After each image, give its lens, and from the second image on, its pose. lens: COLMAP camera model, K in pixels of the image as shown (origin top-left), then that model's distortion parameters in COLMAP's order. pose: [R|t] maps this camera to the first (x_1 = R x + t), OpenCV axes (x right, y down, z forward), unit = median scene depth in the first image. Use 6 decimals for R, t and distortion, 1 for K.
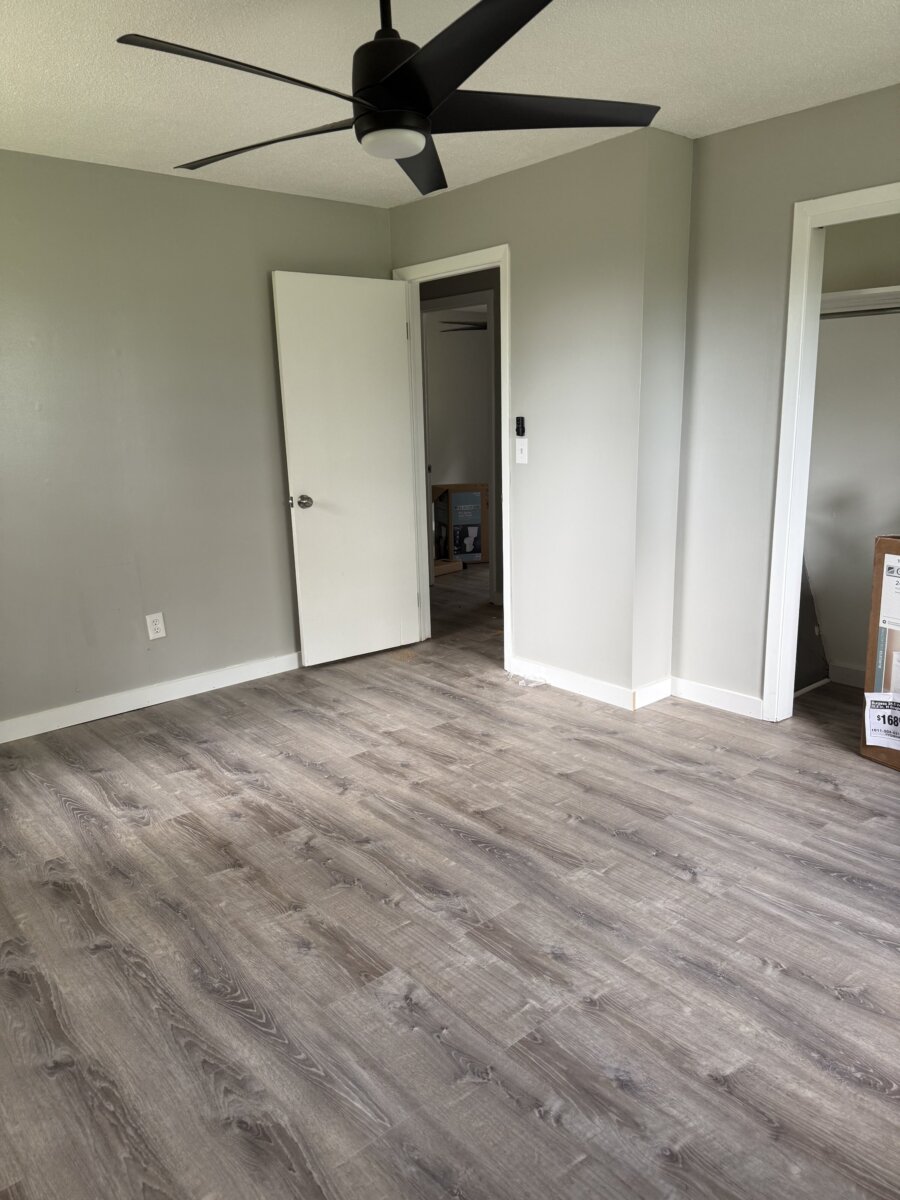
lens RADIAL K [[848.4, 0, 452.1], [0, 848.4, 607.2], [0, 0, 1]] dist [0.060421, -0.091342]
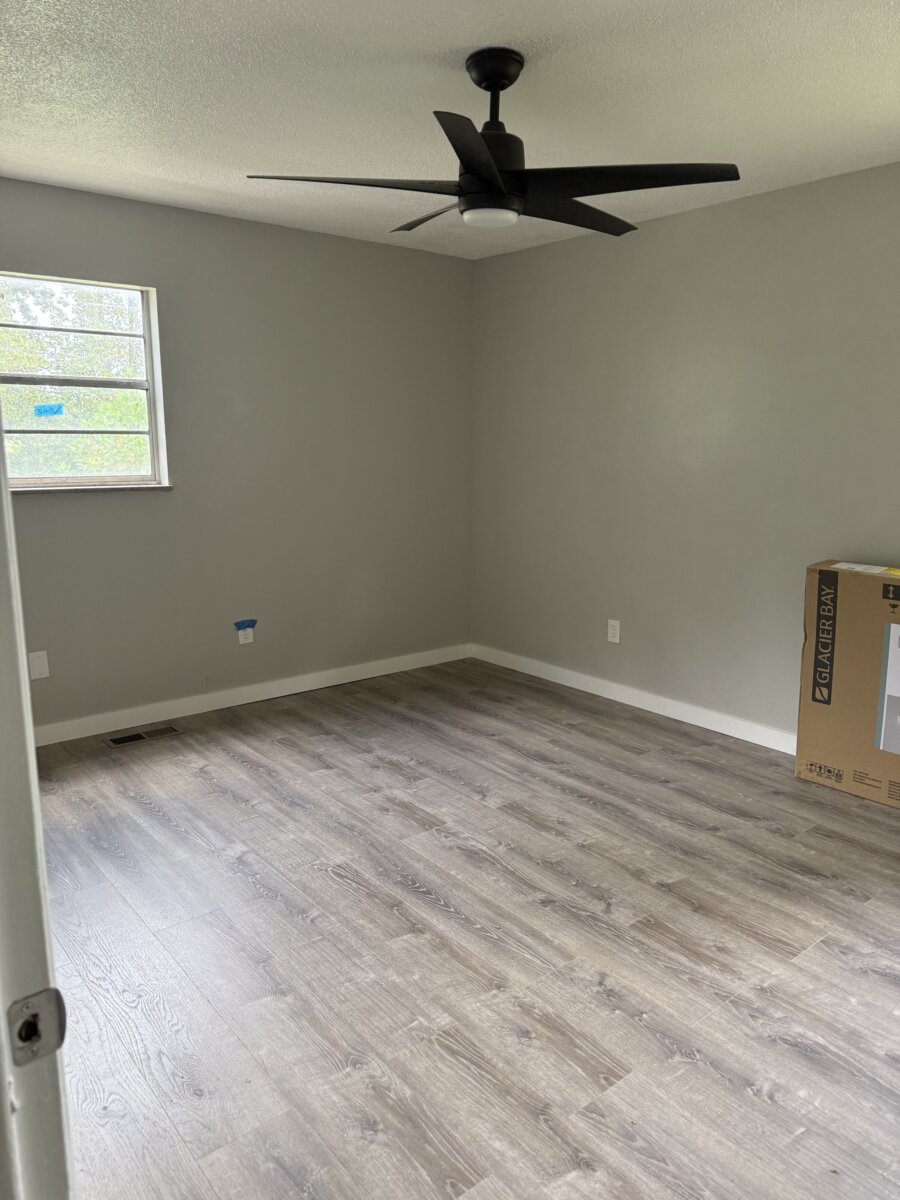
lens RADIAL K [[848.4, 0, 452.1], [0, 848.4, 607.2], [0, 0, 1]] dist [0.060421, -0.091342]
pose [[-0.999391, 0.014963, 0.031513, -0.036825], [0.026667, 0.910061, 0.413615, -0.441066], [-0.022490, 0.414204, -0.909906, 1.855307]]
